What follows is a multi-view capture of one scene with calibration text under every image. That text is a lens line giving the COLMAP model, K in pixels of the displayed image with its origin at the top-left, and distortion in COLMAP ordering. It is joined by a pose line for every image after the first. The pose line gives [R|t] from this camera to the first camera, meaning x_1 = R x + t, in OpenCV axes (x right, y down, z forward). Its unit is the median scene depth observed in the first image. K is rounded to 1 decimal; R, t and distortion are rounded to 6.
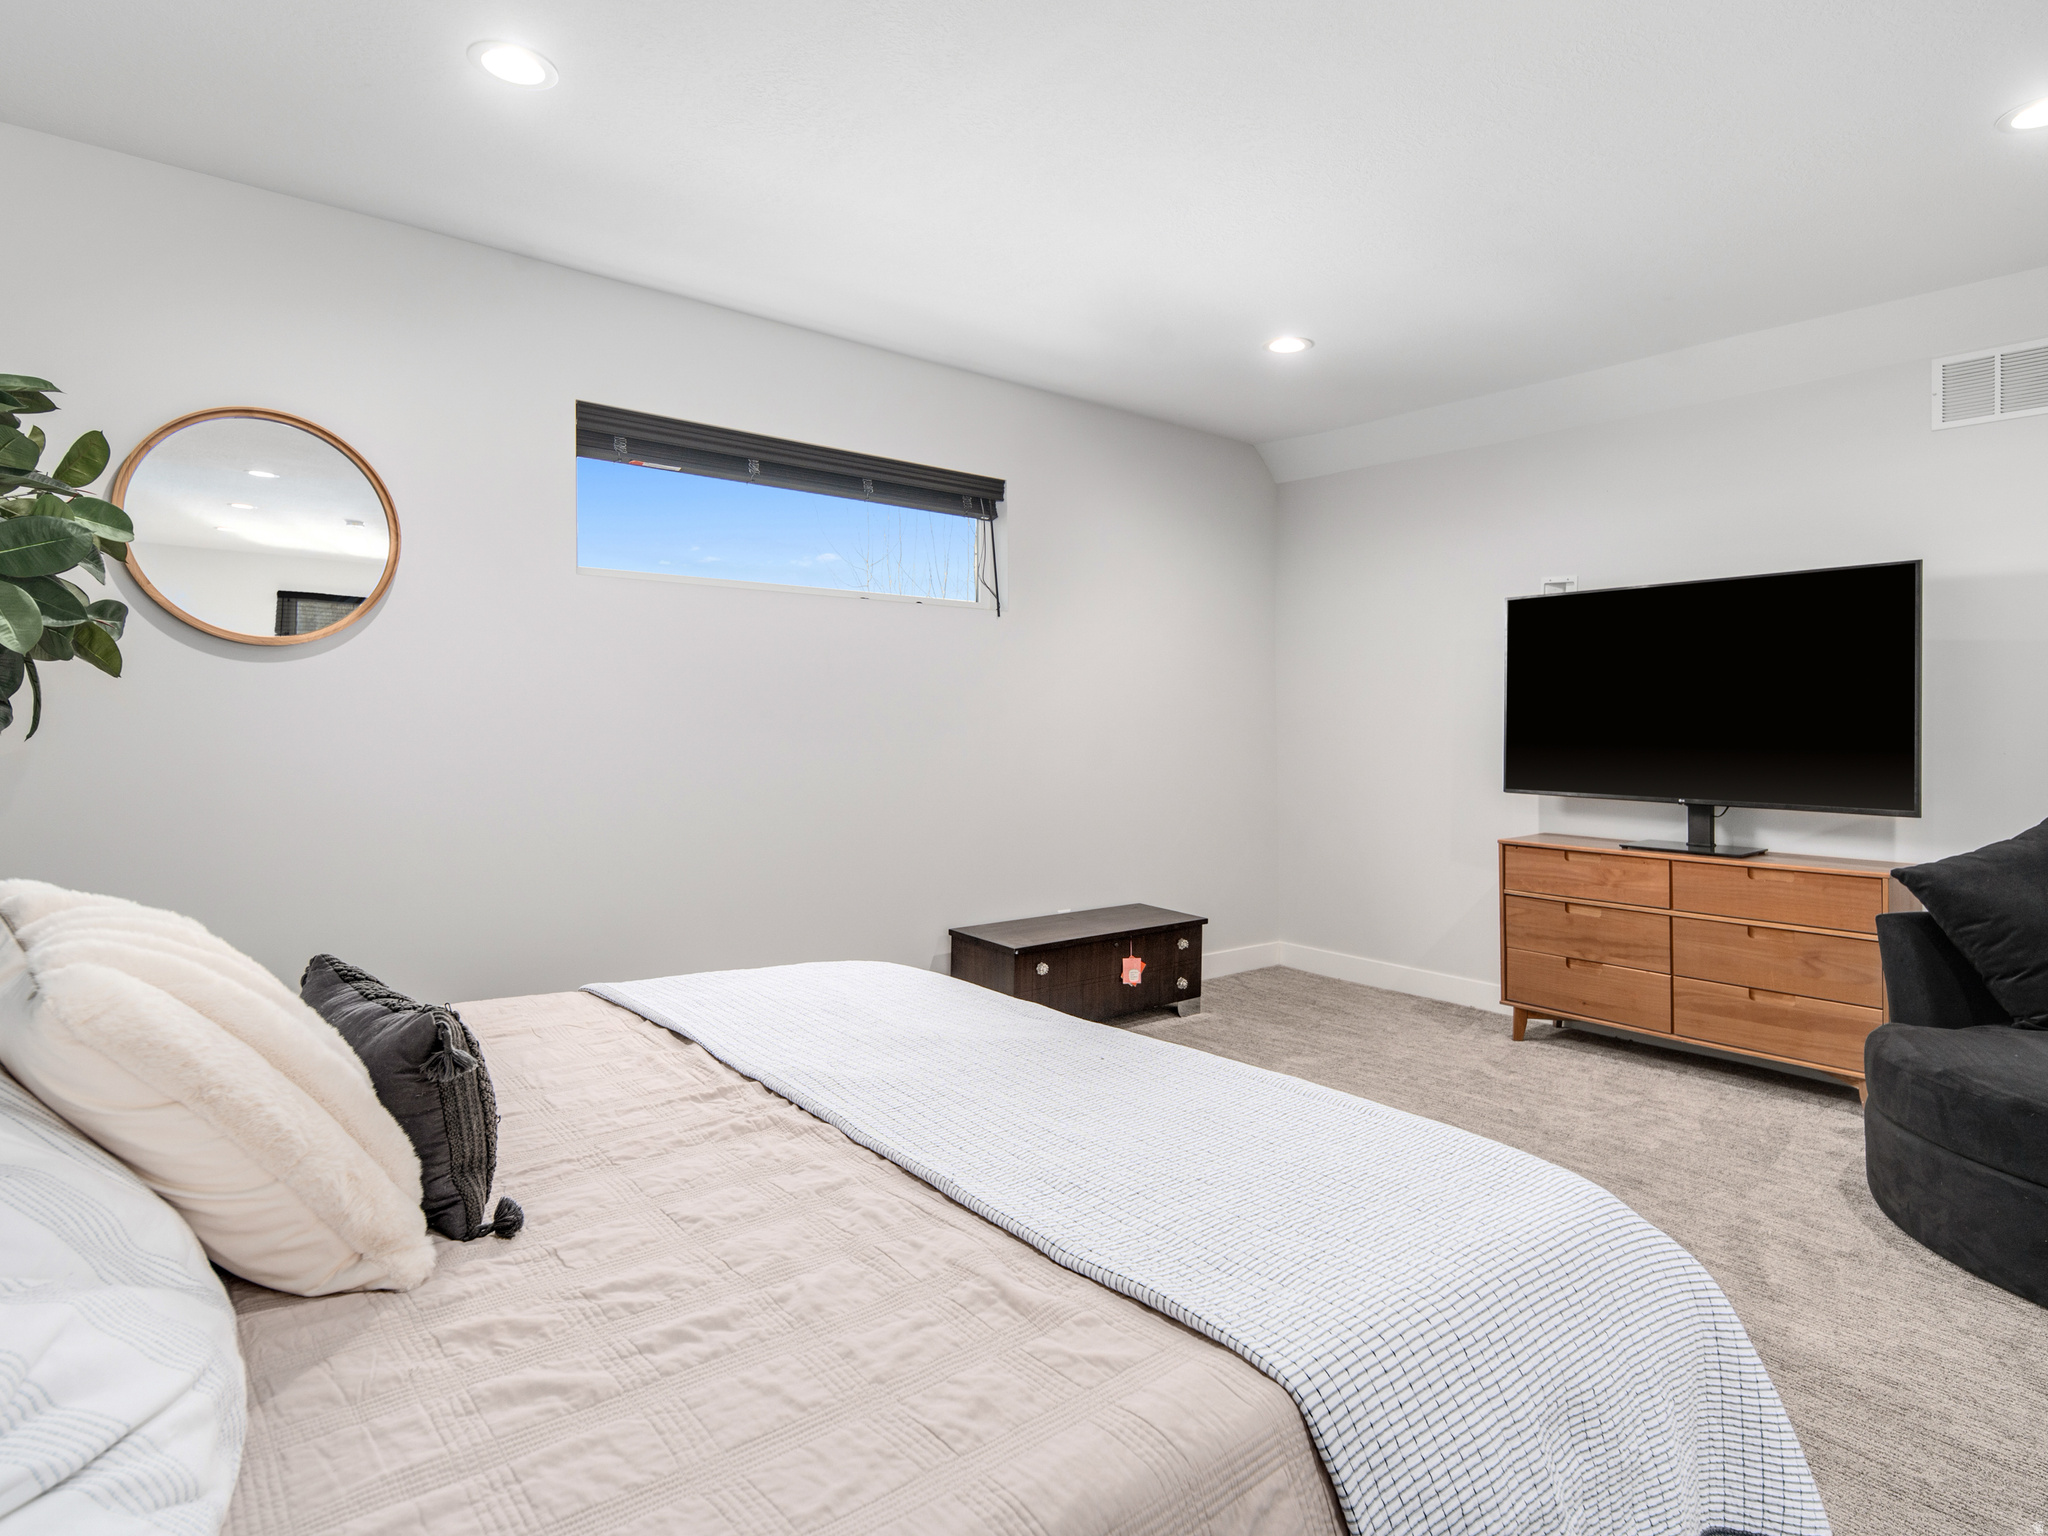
lens RADIAL K [[1151.1, 0, 1052.5], [0, 1151.1, 743.4], [0, 0, 1]] dist [0.004293, 0.000026]
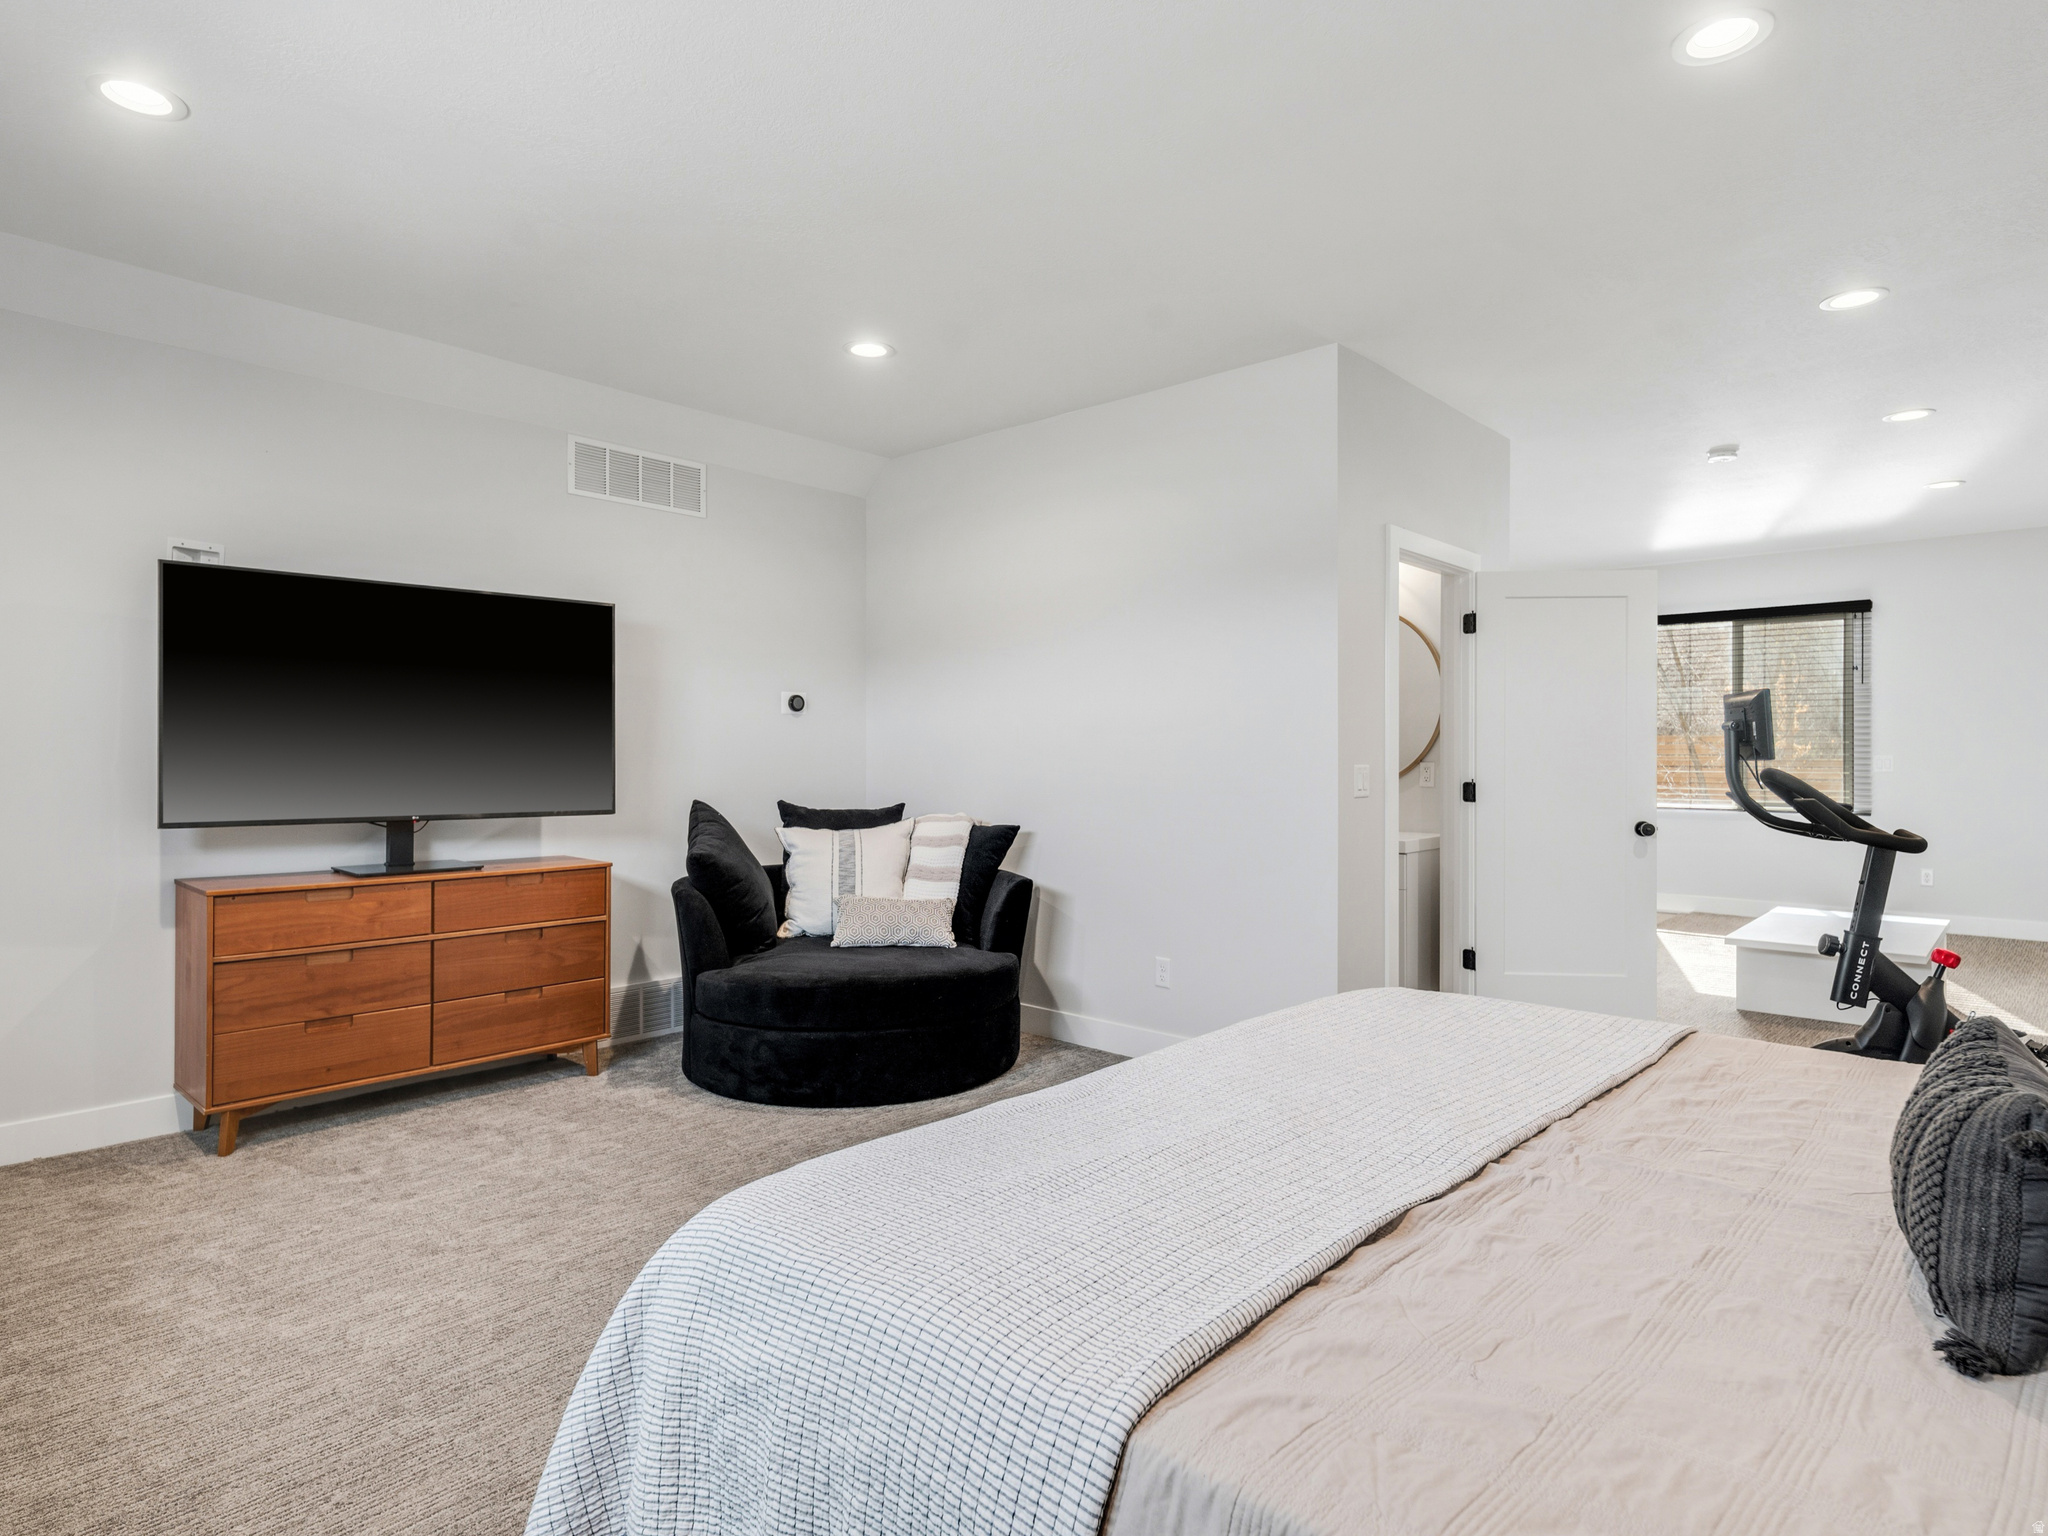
lens RADIAL K [[1151.1, 0, 1052.5], [0, 1151.1, 743.4], [0, 0, 1]] dist [0.004293, 0.000026]
pose [[-0.144753, -0.003760, 0.989461, -0.451433], [0.007516, 0.999960, 0.004899, -0.011204], [-0.989439, 0.008146, -0.144719, 0.616523]]
